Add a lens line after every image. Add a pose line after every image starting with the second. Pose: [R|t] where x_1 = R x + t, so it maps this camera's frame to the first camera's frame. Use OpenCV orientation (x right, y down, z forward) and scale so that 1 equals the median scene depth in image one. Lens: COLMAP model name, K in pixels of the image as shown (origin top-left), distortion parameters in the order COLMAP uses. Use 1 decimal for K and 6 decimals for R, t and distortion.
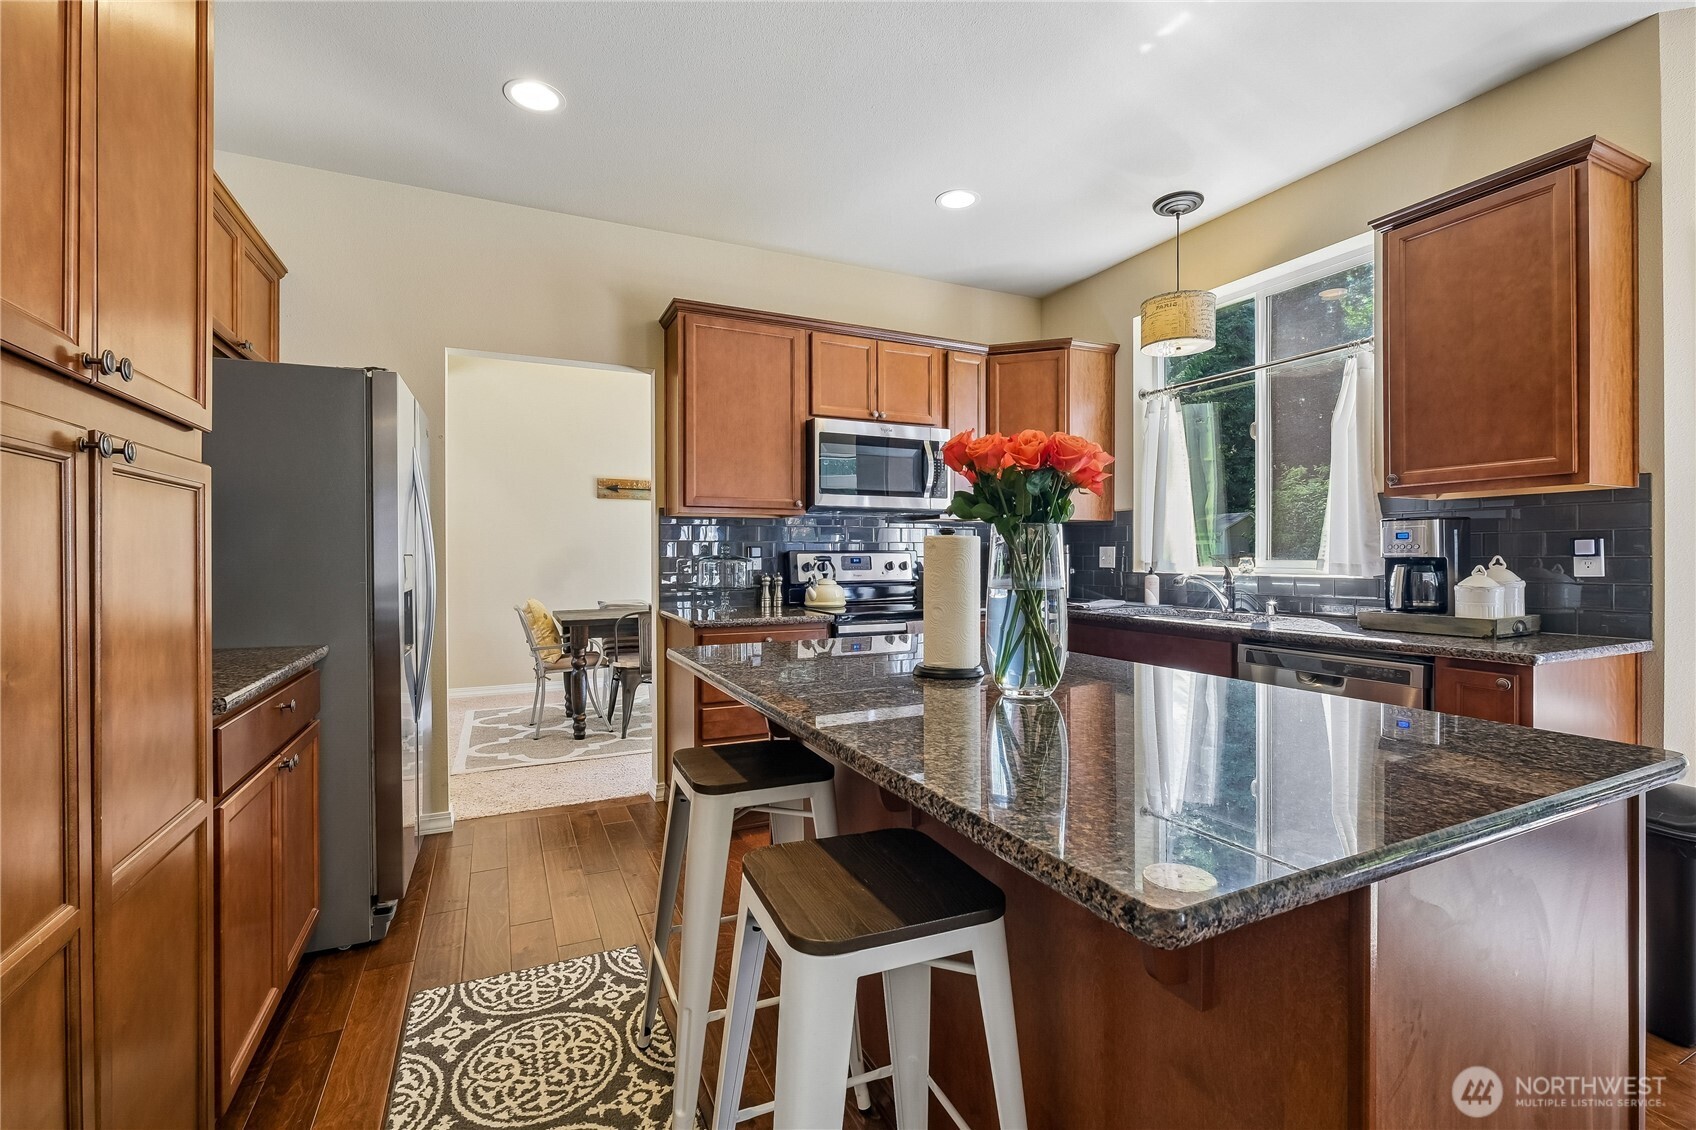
lens RADIAL K [[749.7, 0, 850.6], [0, 749.7, 546.3], [0, 0, 1]] dist [-0.004014, -0.000462]
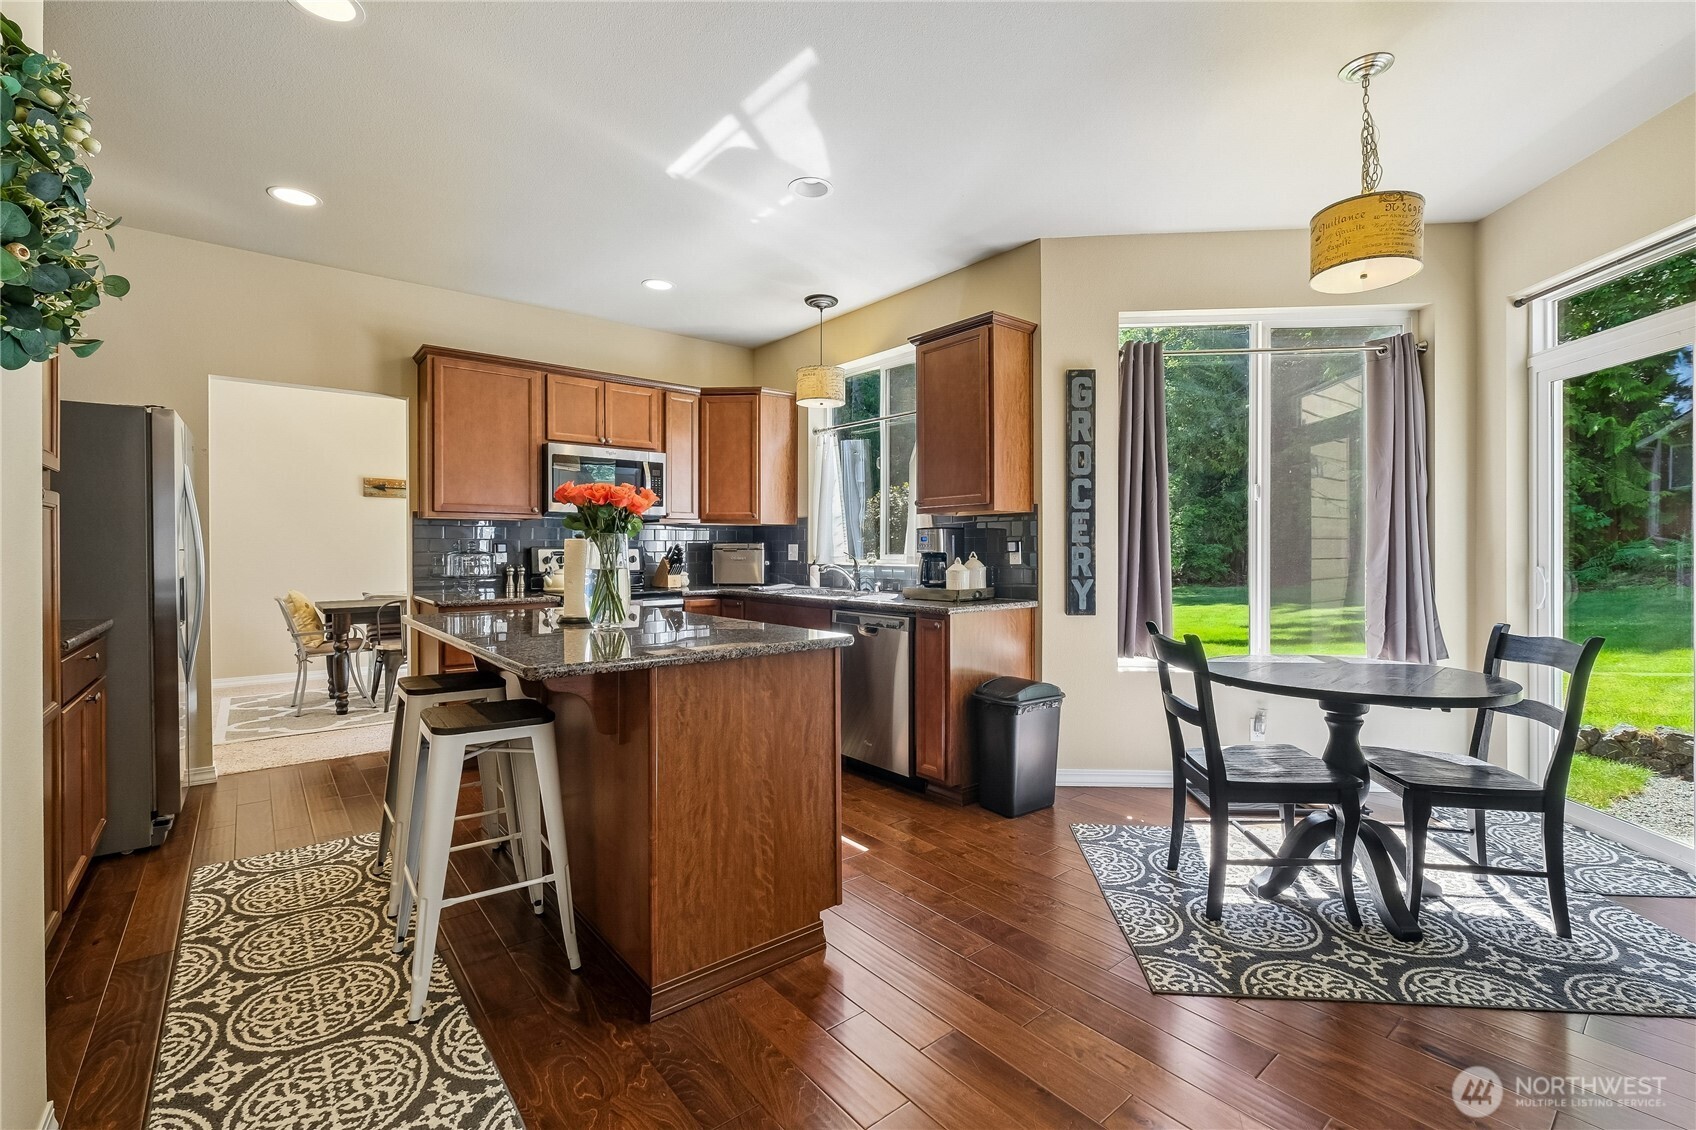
lens RADIAL K [[726.0, 0, 873.1], [0, 726.0, 555.8], [0, 0, 1]] dist [-0.042684, 0.009405]
pose [[0.963450, -0.001271, 0.267886, 0.144565], [-0.003835, 0.999821, 0.018537, -0.003788], [-0.267862, -0.018886, 0.963272, -0.299111]]
